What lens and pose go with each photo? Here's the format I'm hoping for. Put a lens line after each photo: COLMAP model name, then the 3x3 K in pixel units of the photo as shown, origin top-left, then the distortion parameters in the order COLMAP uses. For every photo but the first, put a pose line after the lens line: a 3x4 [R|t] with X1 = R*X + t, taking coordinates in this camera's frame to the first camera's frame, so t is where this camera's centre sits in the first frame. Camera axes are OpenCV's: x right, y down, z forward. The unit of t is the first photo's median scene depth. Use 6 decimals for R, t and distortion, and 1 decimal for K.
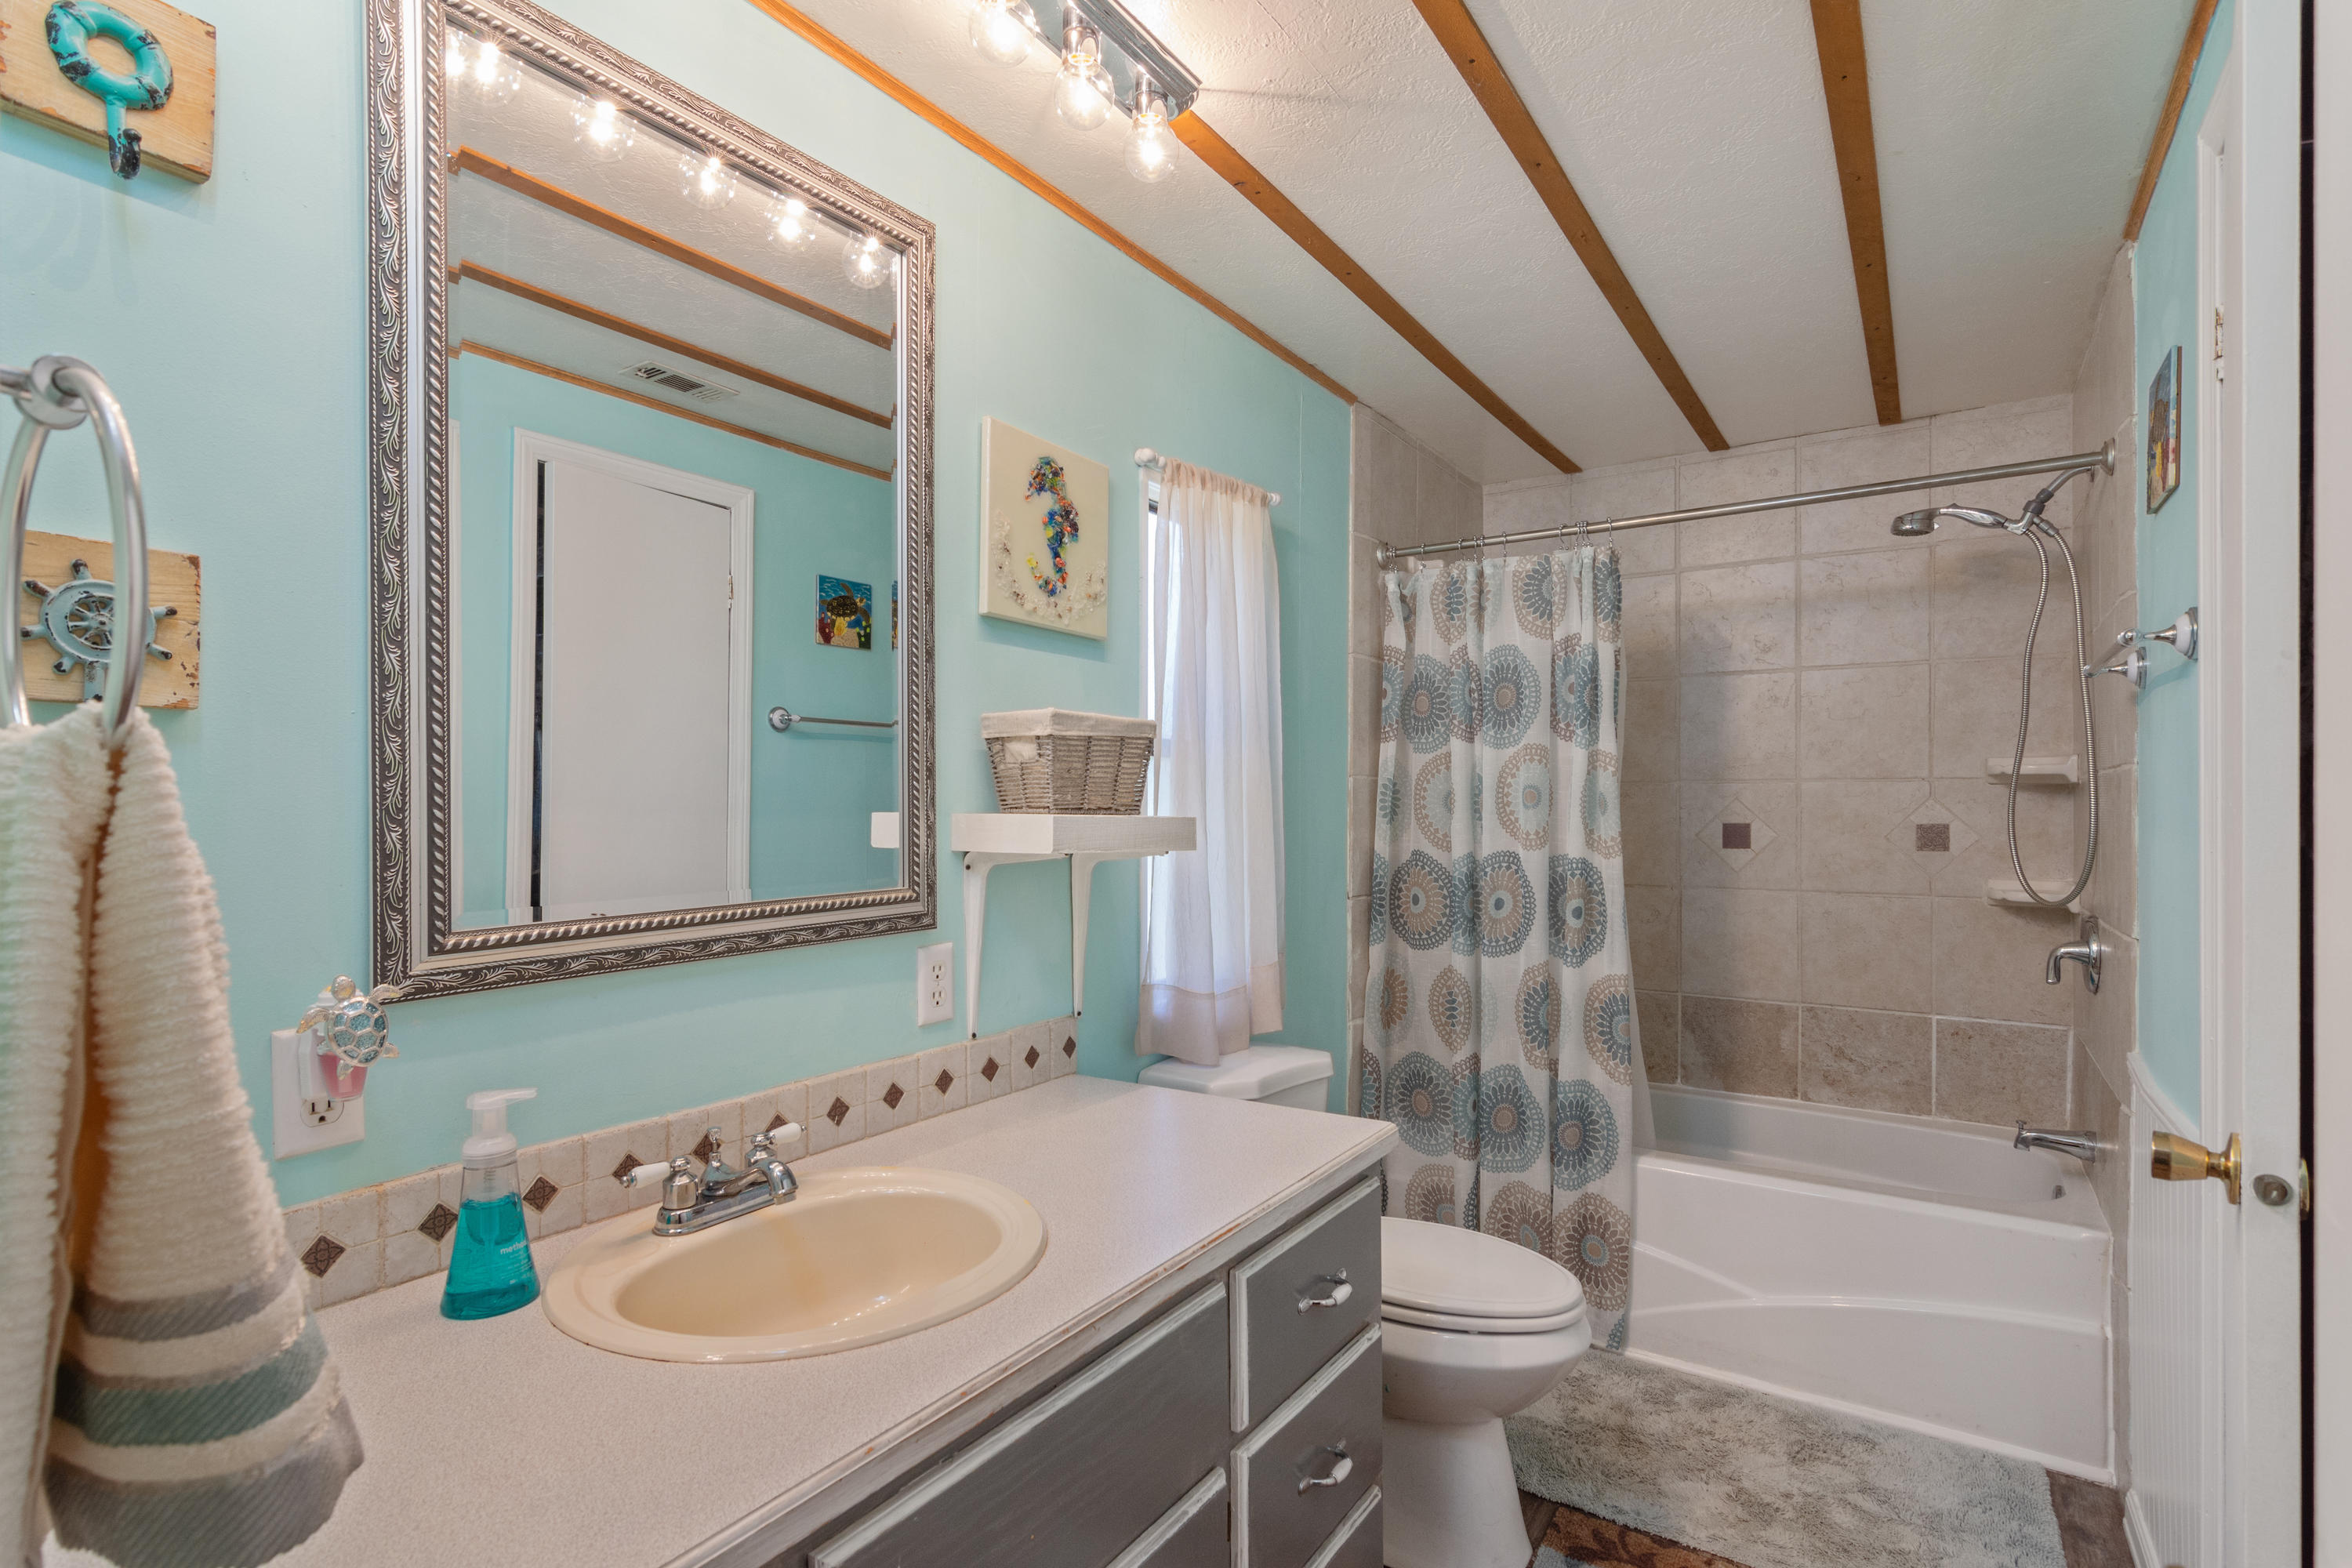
lens RADIAL K [[1145.9, 0, 1174.1], [0, 1145.9, 794.5], [0, 0, 1]] dist [-0.003352, 0.001267]
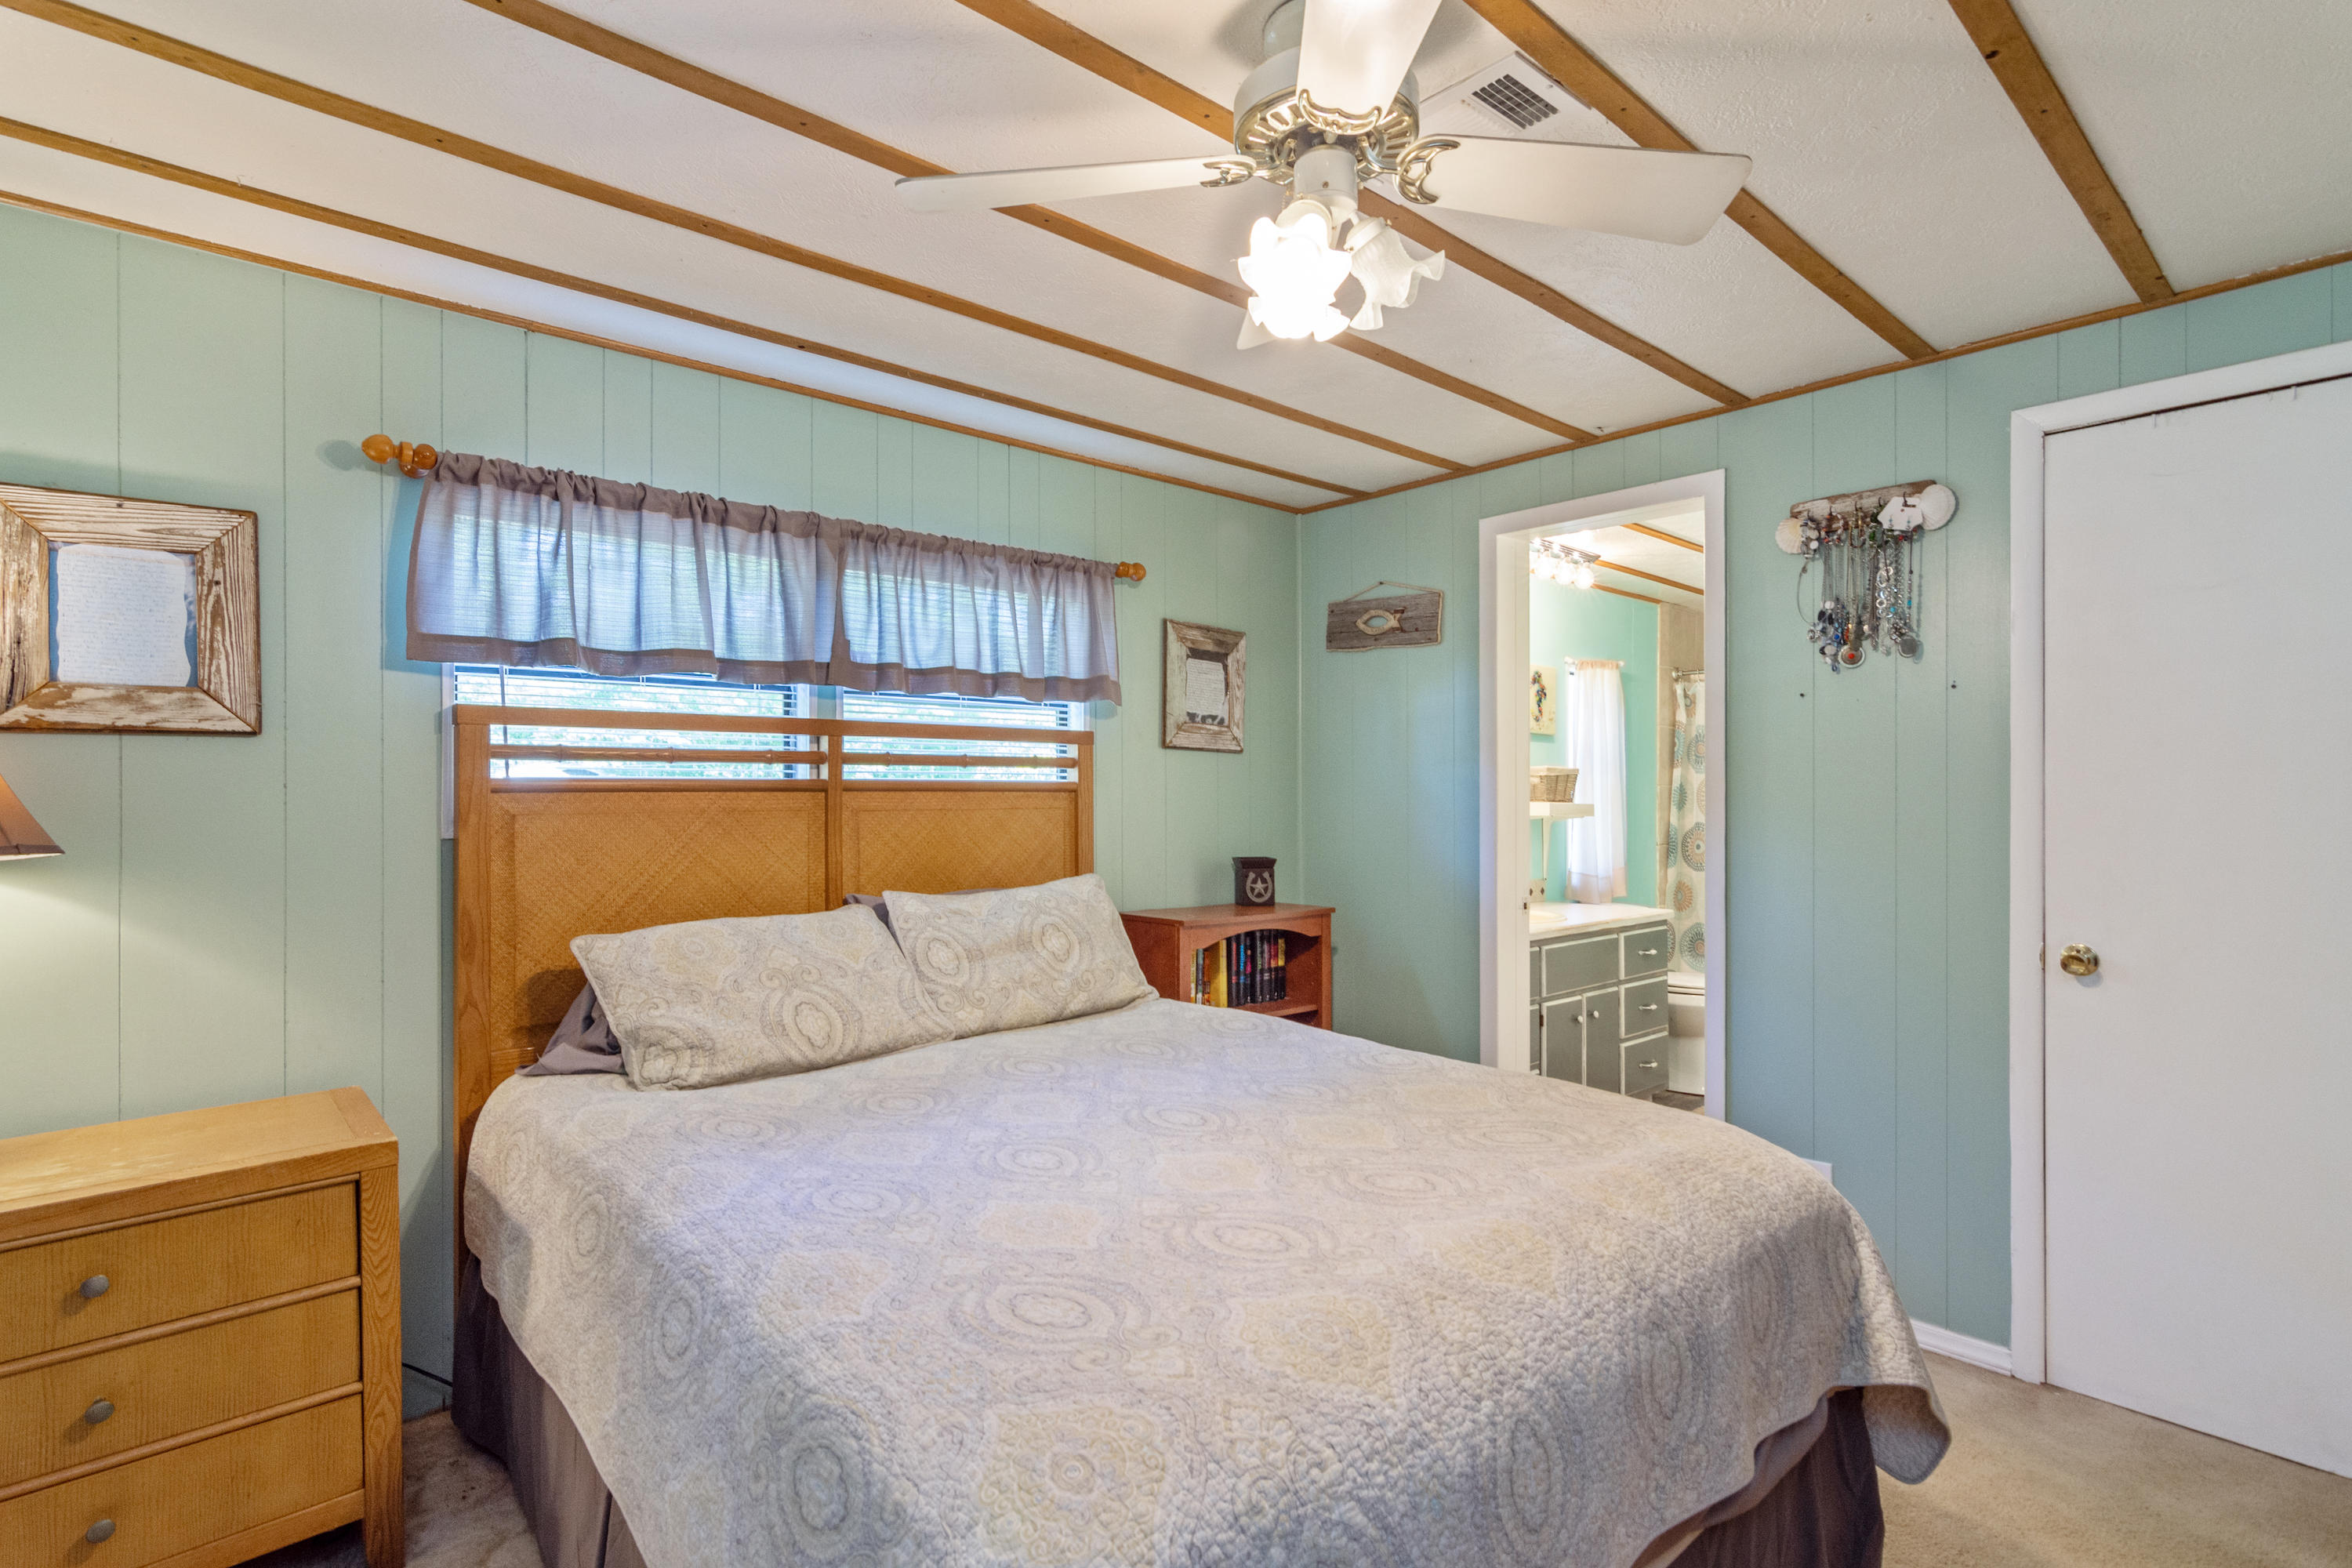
lens RADIAL K [[1145.9, 0, 1177.7], [0, 1145.9, 794.7], [0, 0, 1]] dist [-0.003352, 0.001267]
pose [[0.969236, -0.001128, -0.246130, -0.235316], [0.001894, 0.999994, 0.002877, -0.010056], [0.246125, -0.003255, 0.969233, -1.612159]]
